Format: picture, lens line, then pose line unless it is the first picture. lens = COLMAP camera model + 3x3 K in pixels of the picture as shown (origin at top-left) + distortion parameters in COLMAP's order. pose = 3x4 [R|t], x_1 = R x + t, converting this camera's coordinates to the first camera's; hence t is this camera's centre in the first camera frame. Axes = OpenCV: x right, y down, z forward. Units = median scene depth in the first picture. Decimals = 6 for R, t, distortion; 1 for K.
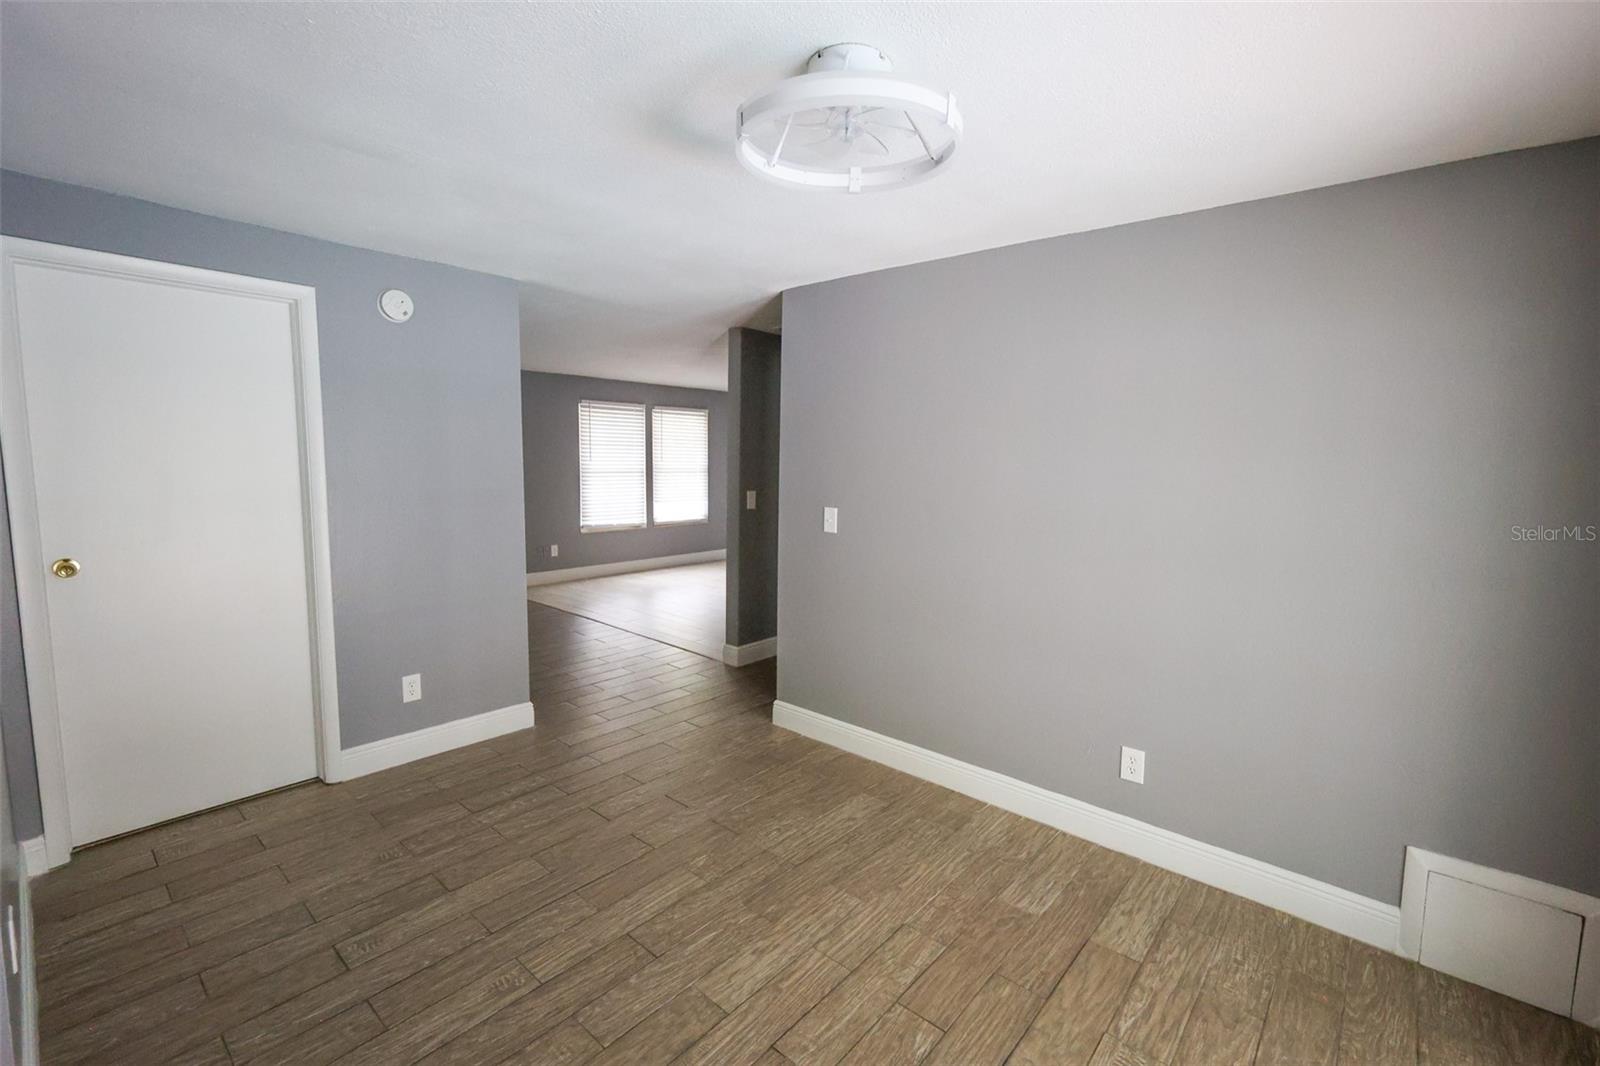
lens RADIAL K [[693.6, 0, 802.4], [0, 693.6, 533.2], [0, 0, 1]] dist [0.009091, -0.001075]
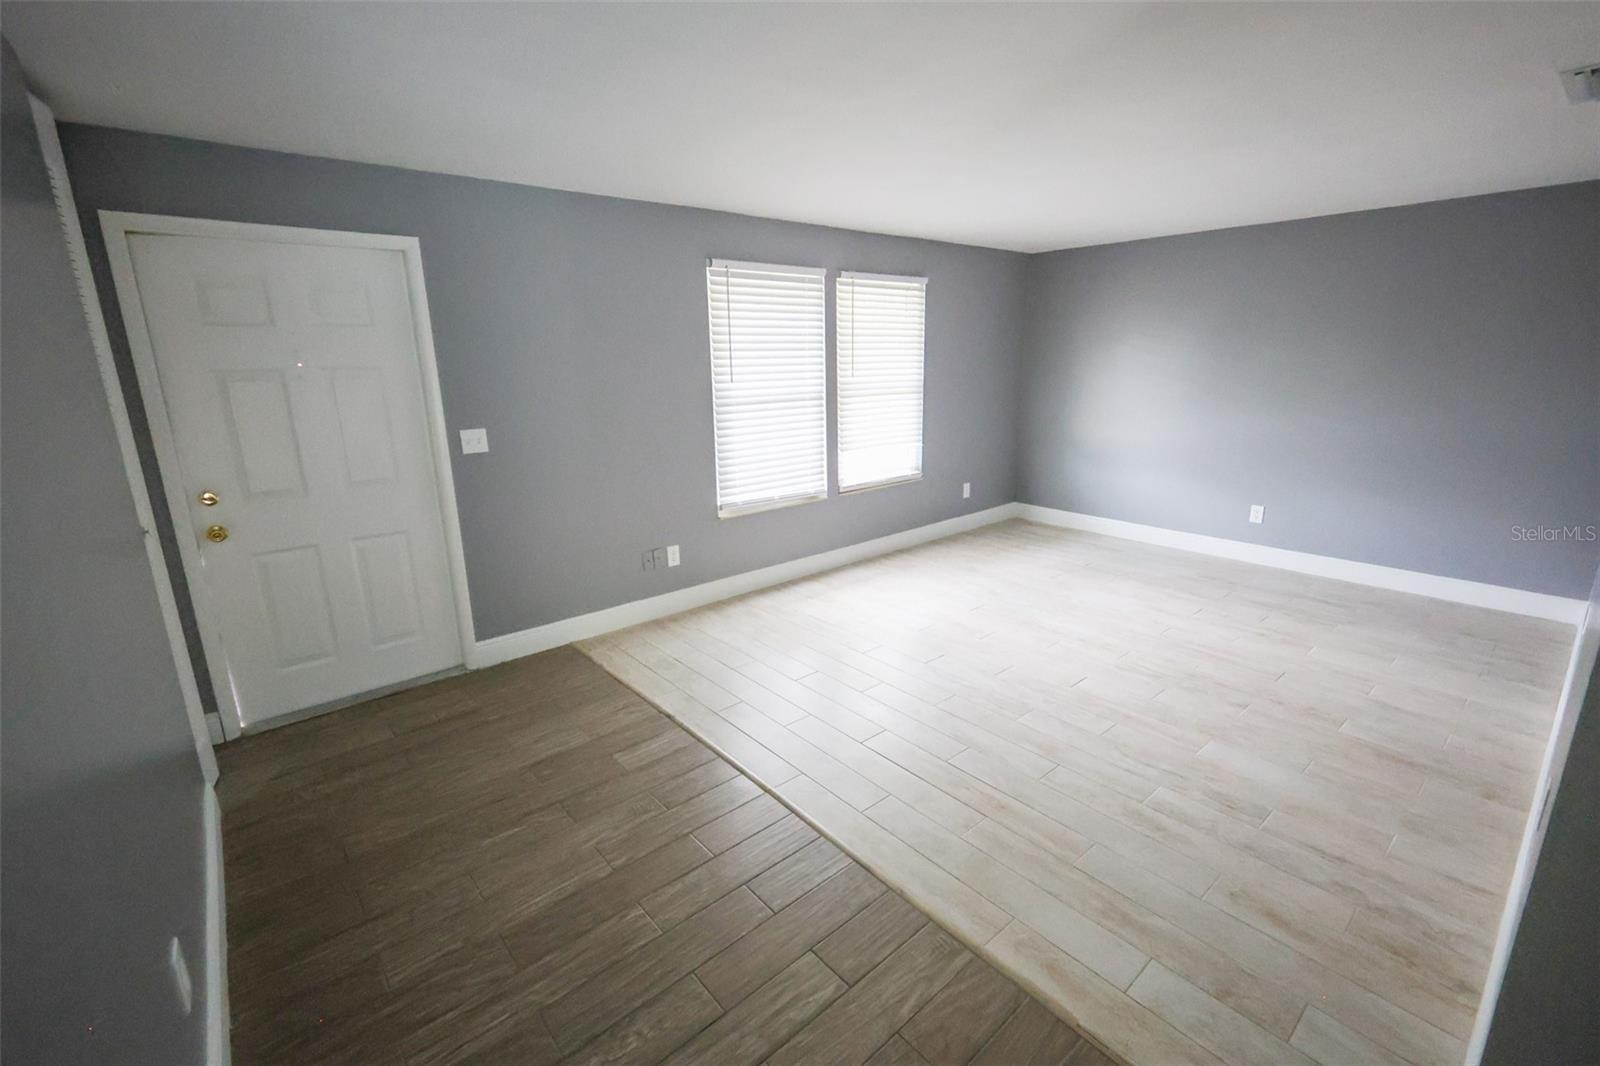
lens RADIAL K [[693.6, 0, 801.9], [0, 693.6, 537.1], [0, 0, 1]] dist [0.009091, -0.001075]
pose [[0.990265, 0.010134, -0.138828, -0.167451], [0.010662, 0.988895, 0.148233, -0.060516], [0.138788, -0.148270, 0.979160, 0.445850]]
